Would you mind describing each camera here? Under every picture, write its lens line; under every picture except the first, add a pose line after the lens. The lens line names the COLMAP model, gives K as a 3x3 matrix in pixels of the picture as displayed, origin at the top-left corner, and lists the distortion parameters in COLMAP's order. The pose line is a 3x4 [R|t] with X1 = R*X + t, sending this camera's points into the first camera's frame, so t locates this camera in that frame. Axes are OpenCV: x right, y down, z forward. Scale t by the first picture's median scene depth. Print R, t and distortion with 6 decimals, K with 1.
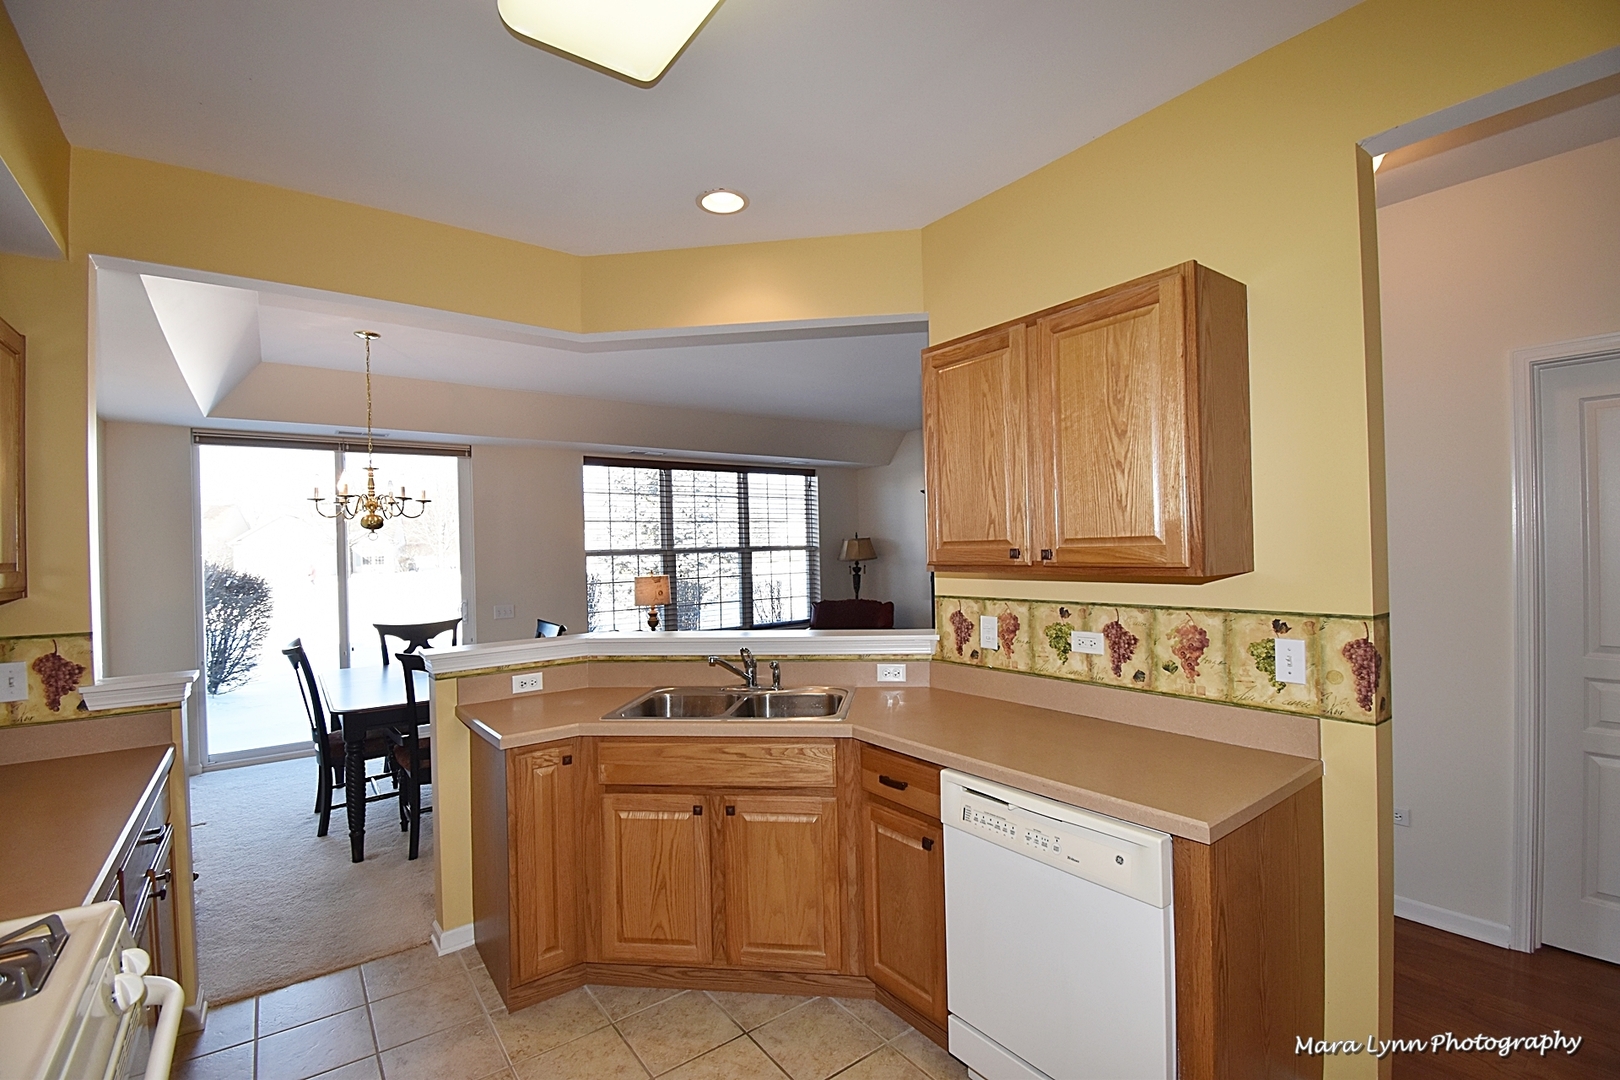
lens RADIAL K [[720.3, 0, 820.1], [0, 720.3, 541.1], [0, 0, 1]] dist [0.001940, -0.009035]
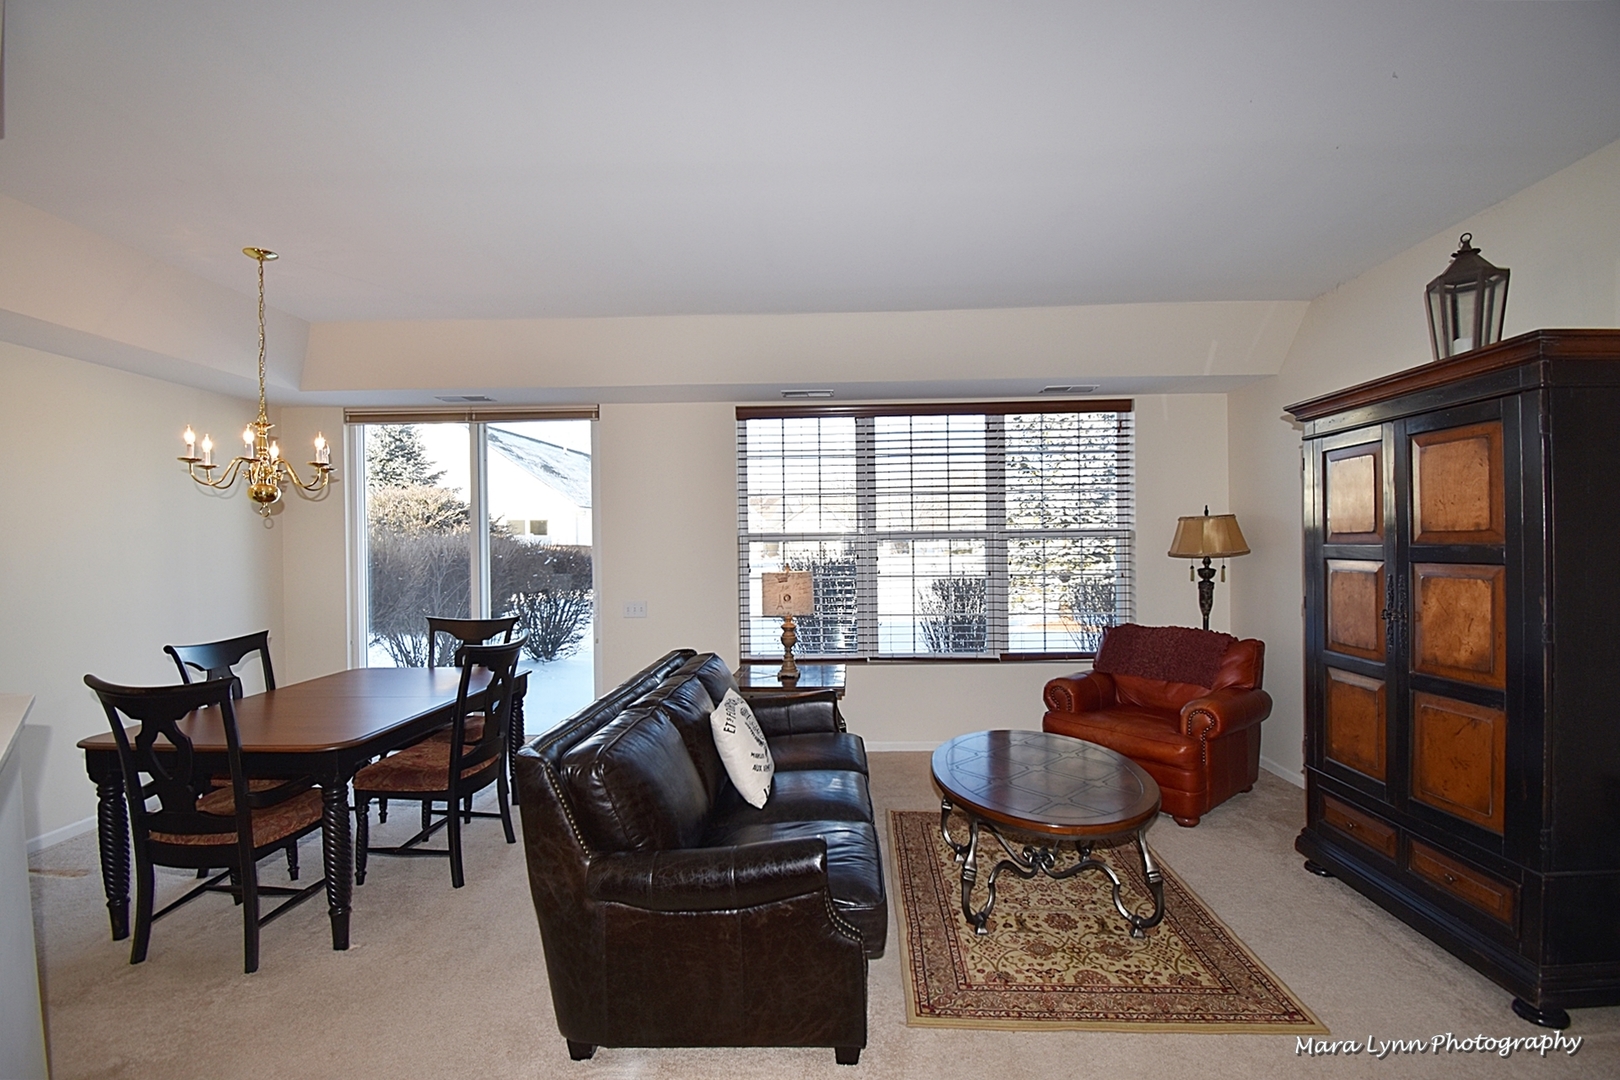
lens RADIAL K [[720.3, 0, 816.2], [0, 720.3, 539.0], [0, 0, 1]] dist [0.001940, -0.009035]
pose [[0.776921, 0.011256, -0.629497, 0.556343], [-0.000445, 0.999850, 0.017328, 0.014000], [0.629598, -0.013182, 0.776810, 1.283310]]
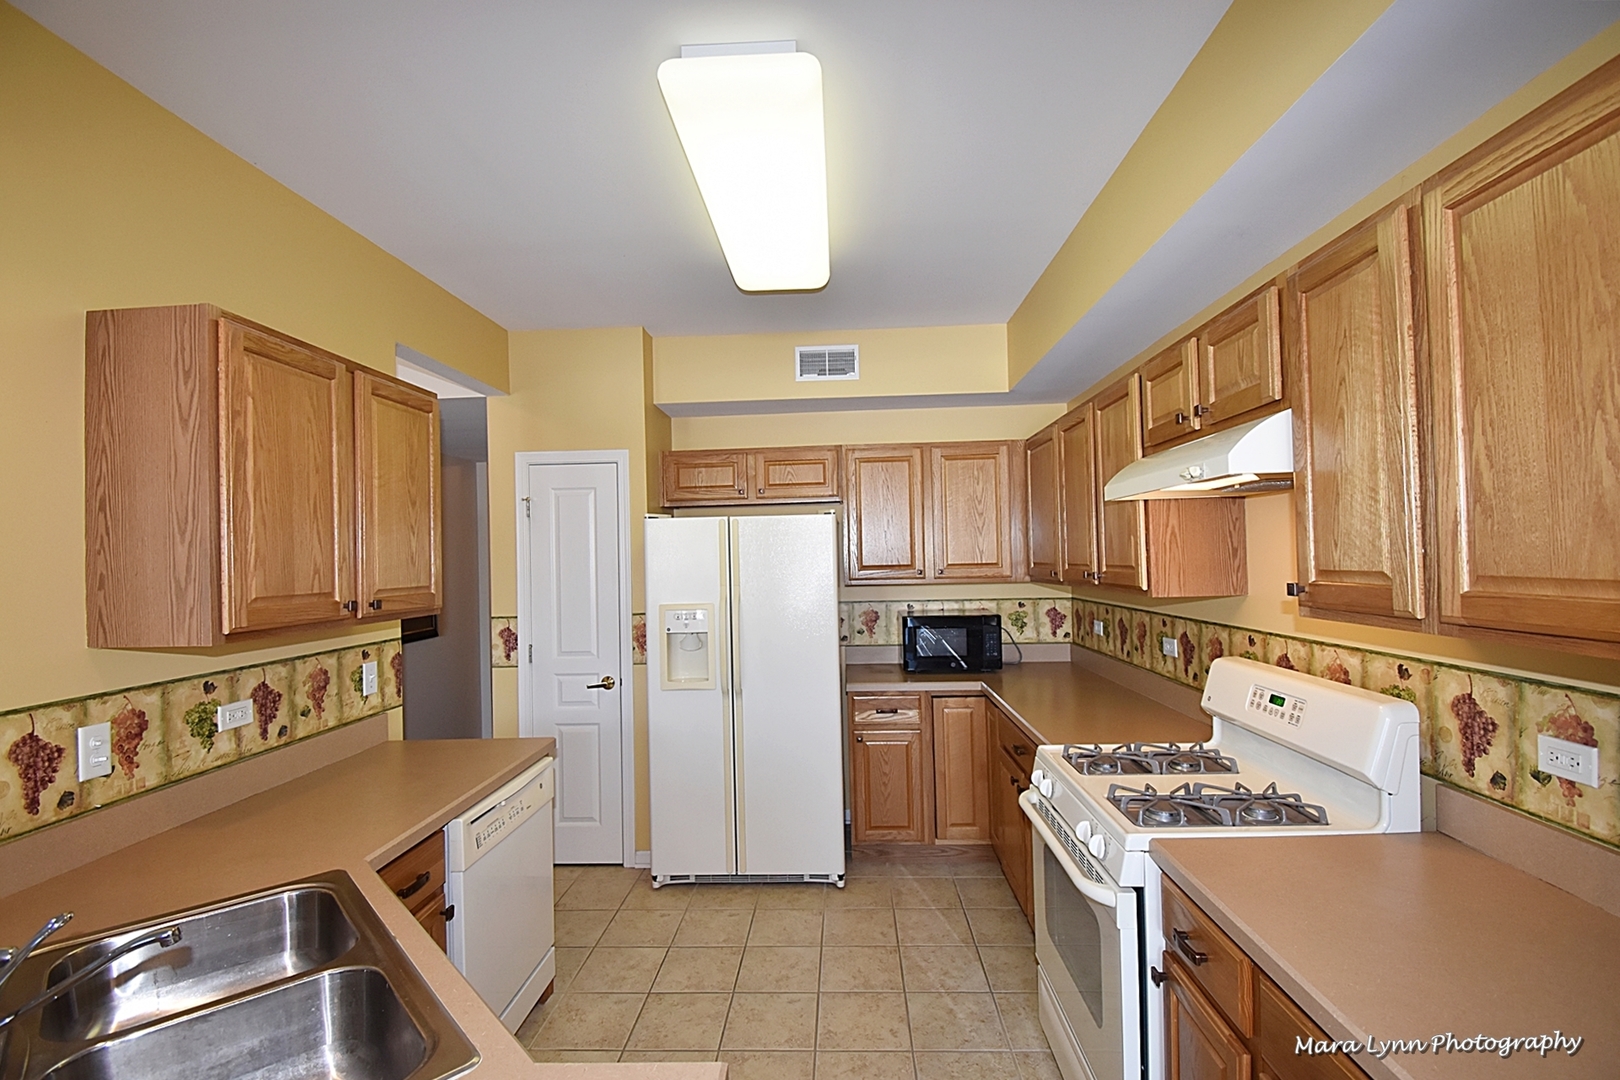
lens RADIAL K [[720.3, 0, 808.5], [0, 720.3, 551.5], [0, 0, 1]] dist [0.001940, -0.009035]
pose [[-0.763920, 0.049574, 0.643404, -0.693517], [0.039148, 0.998769, -0.030474, -0.001653], [-0.644122, 0.001909, -0.764920, 1.174938]]
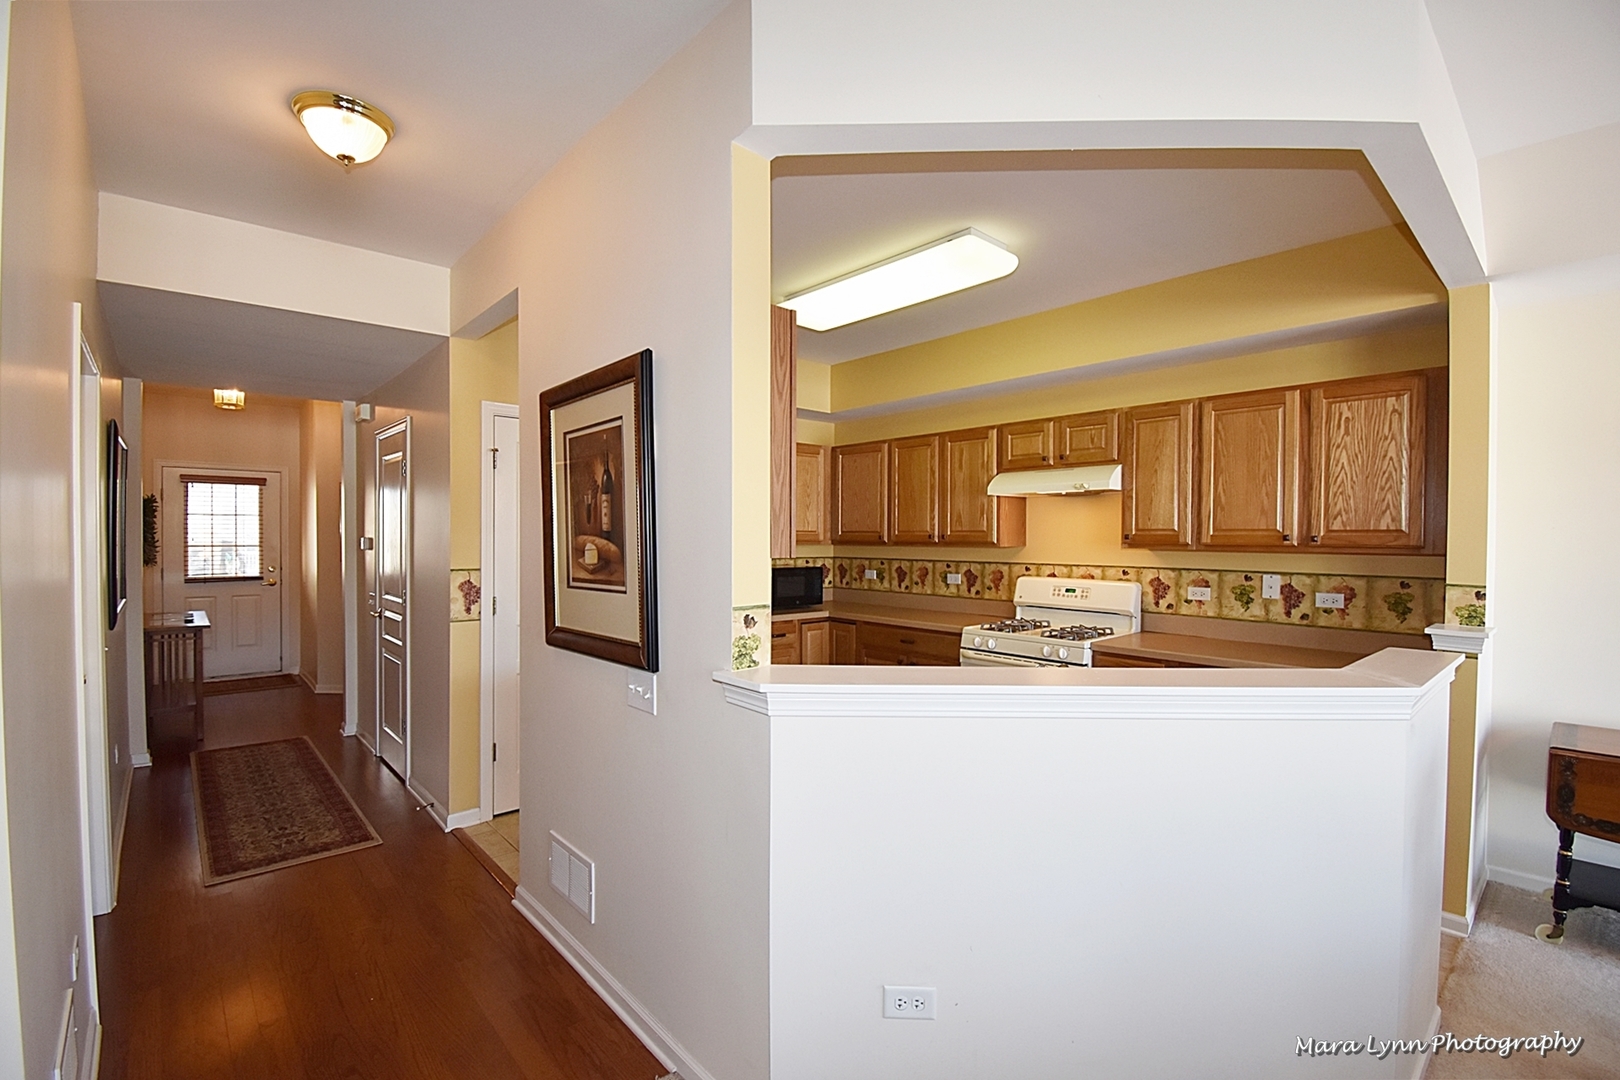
lens RADIAL K [[720.3, 0, 800.7], [0, 720.3, 545.7], [0, 0, 1]] dist [0.001940, -0.009035]
pose [[-0.997480, 0.021690, -0.067553, 0.208634], [0.021198, 0.999743, 0.007982, 0.020046], [0.067709, 0.006530, -0.997684, 1.945393]]
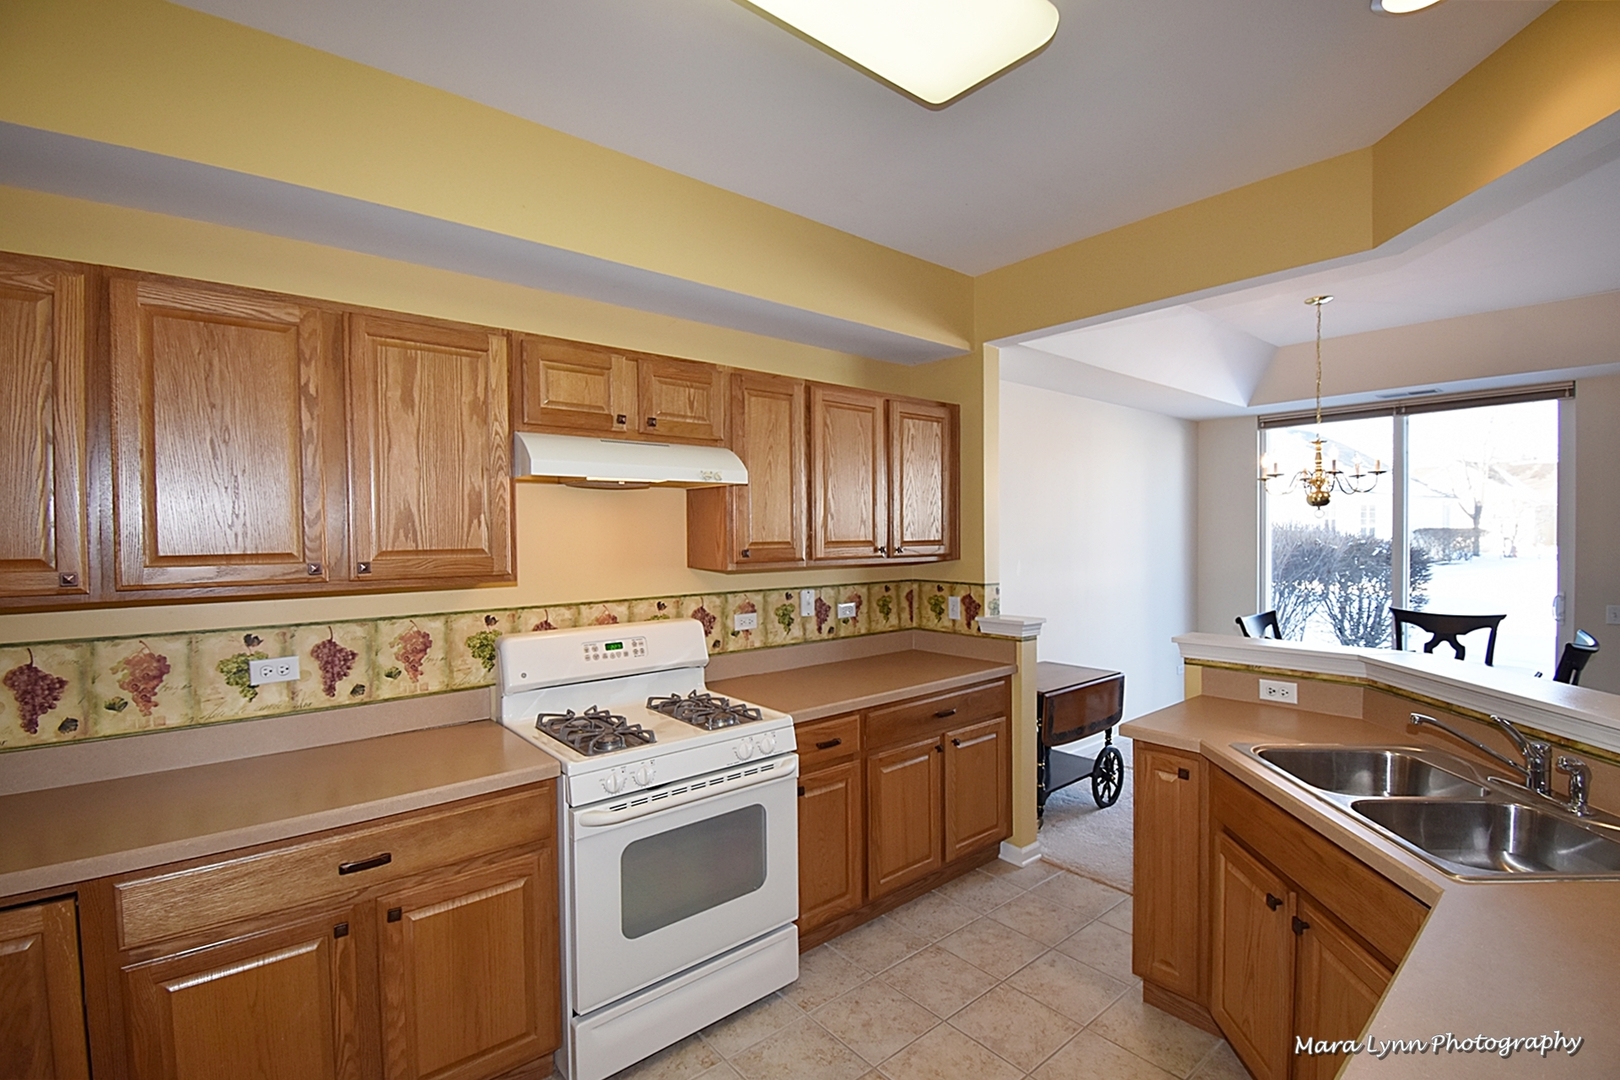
lens RADIAL K [[720.3, 0, 801.8], [0, 720.3, 546.6], [0, 0, 1]] dist [0.001940, -0.009035]
pose [[0.043175, 0.043035, -0.998140, 0.495535], [0.018372, 0.998869, 0.043861, -0.029378], [0.998899, -0.020232, 0.042336, 0.463693]]
